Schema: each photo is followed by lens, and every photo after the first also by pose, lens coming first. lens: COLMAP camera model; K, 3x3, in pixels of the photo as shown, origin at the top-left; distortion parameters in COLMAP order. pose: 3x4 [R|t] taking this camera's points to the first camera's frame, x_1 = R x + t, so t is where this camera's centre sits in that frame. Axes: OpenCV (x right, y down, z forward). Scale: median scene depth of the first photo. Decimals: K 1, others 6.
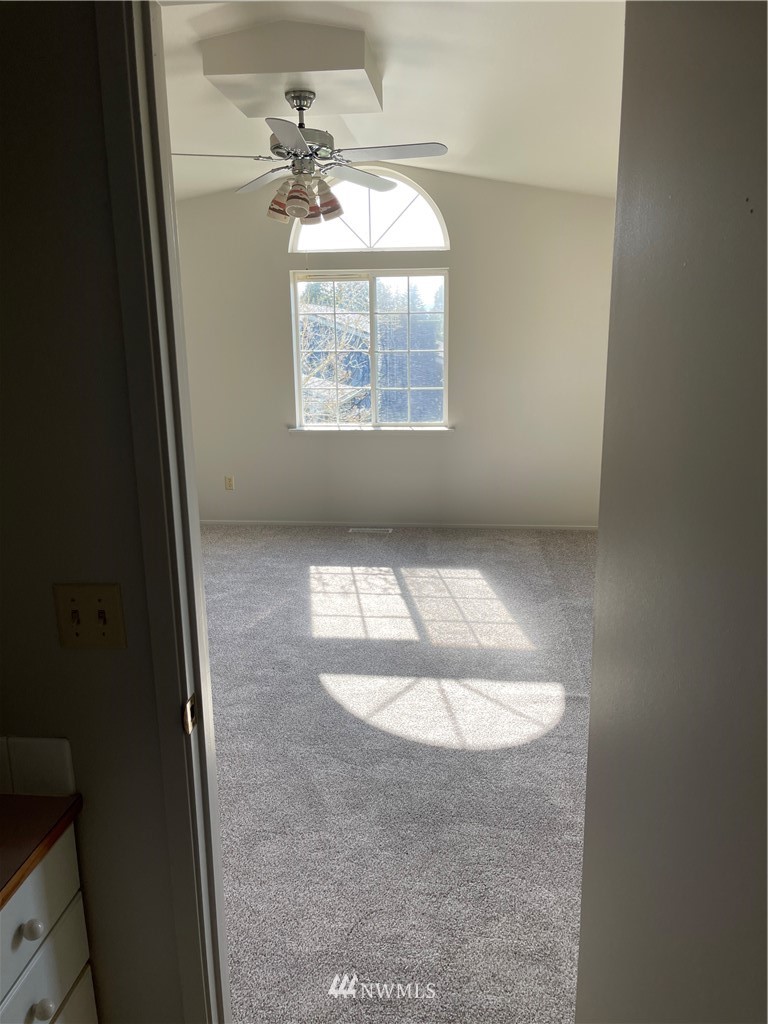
lens RADIAL K [[771.9, 0, 384.0], [0, 771.9, 512.0], [0, 0, 1]] dist [0.068647, -0.084305]
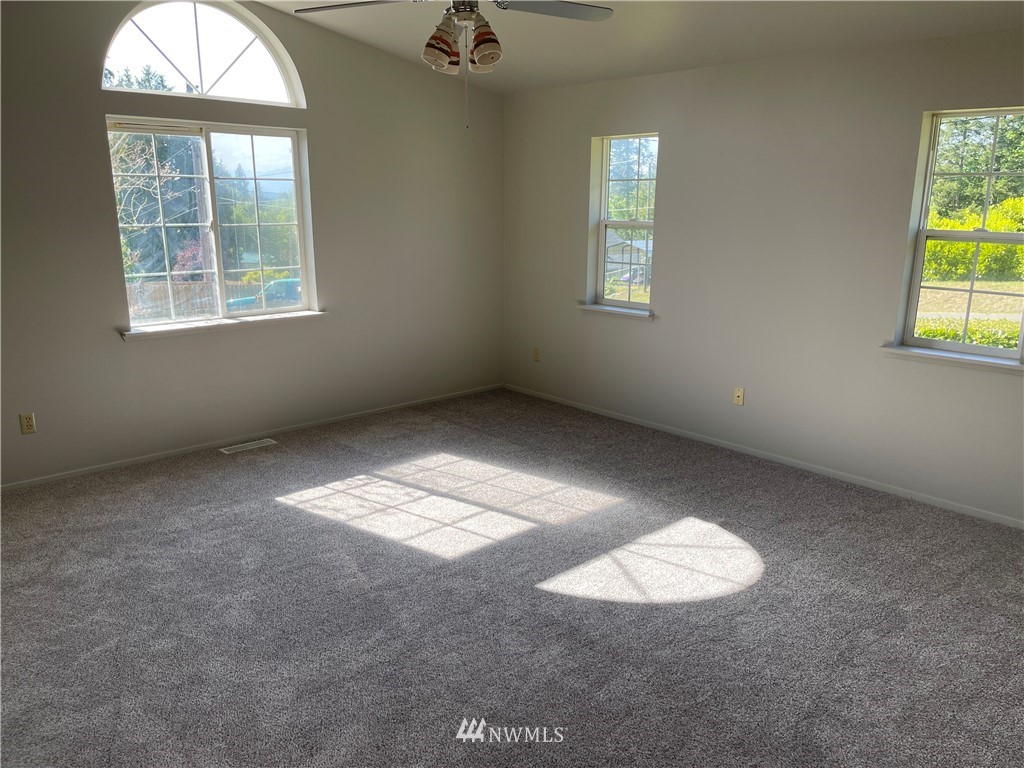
lens RADIAL K [[774.3, 0, 514.1], [0, 774.3, 385.3], [0, 0, 1]] dist [0.070267, -0.088840]
pose [[0.661348, -0.160075, 0.732800, -0.523128], [0.163482, 0.984237, 0.067458, -0.059570], [-0.732047, 0.075186, 0.677092, 0.293778]]
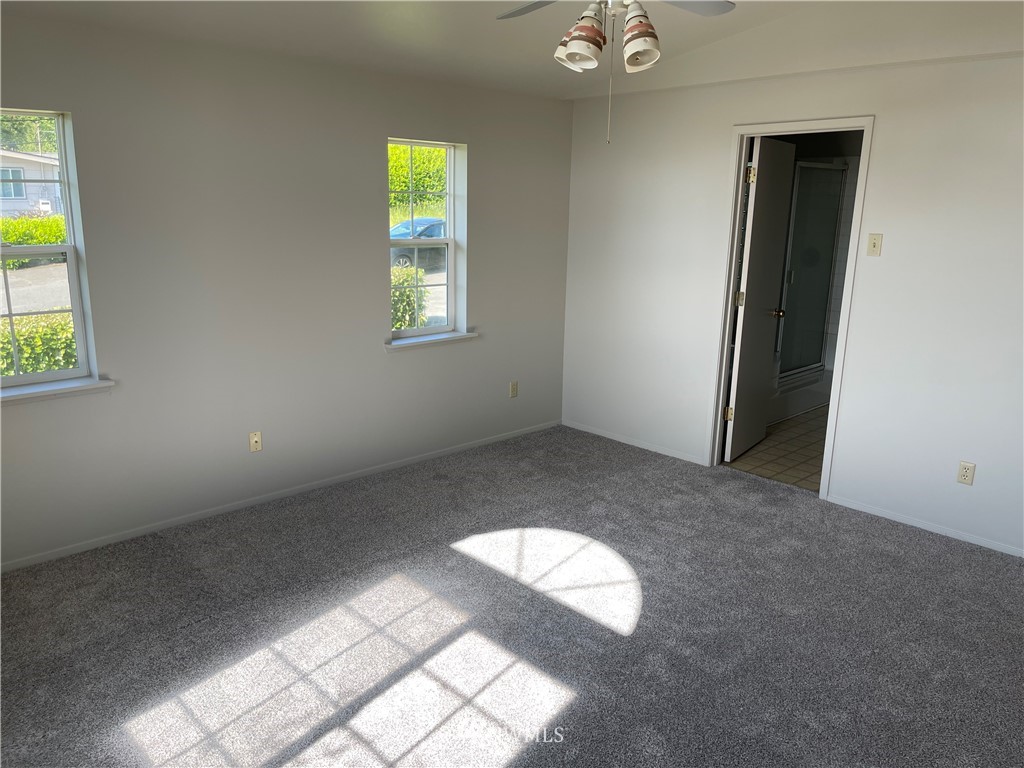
lens RADIAL K [[774.3, 0, 514.1], [0, 774.3, 385.3], [0, 0, 1]] dist [0.070267, -0.088840]
pose [[-0.760580, -0.141249, 0.633692, -0.347831], [0.153015, 0.909554, 0.386392, -0.271333], [-0.630955, 0.390847, -0.670175, 1.123416]]
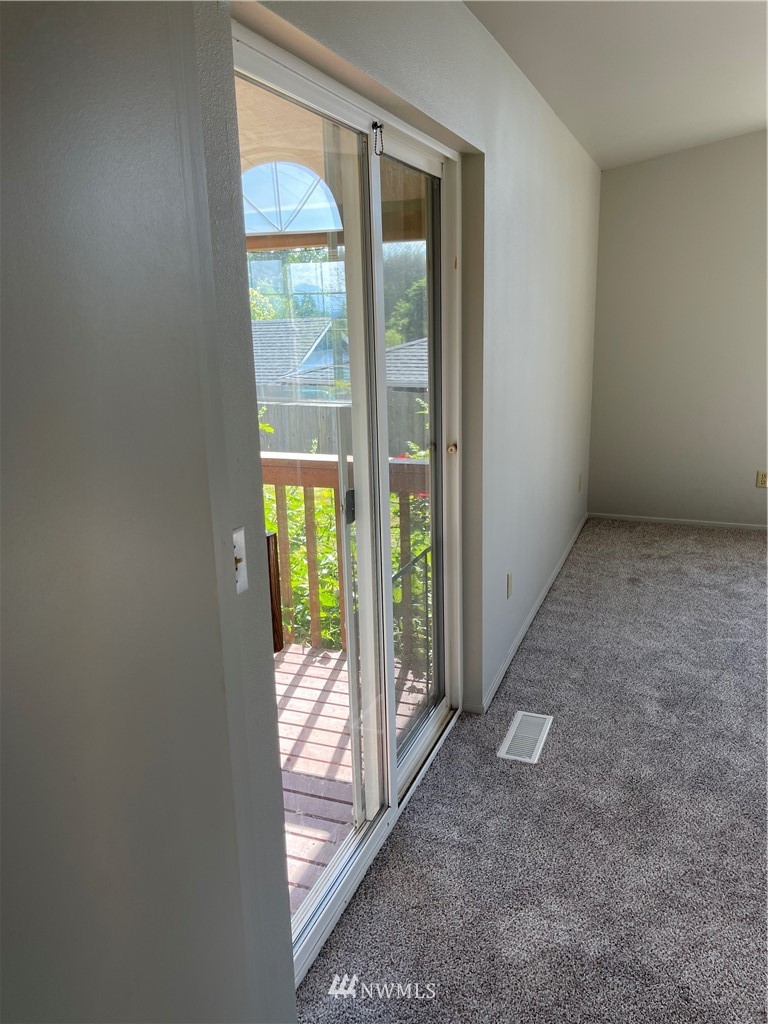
lens RADIAL K [[771.9, 0, 384.0], [0, 771.9, 512.0], [0, 0, 1]] dist [0.068647, -0.084305]
pose [[0.963371, 0.053563, -0.262768, -0.462803], [-0.049294, 0.998524, 0.022819, -0.002631], [0.263603, -0.009030, 0.964589, 0.126079]]
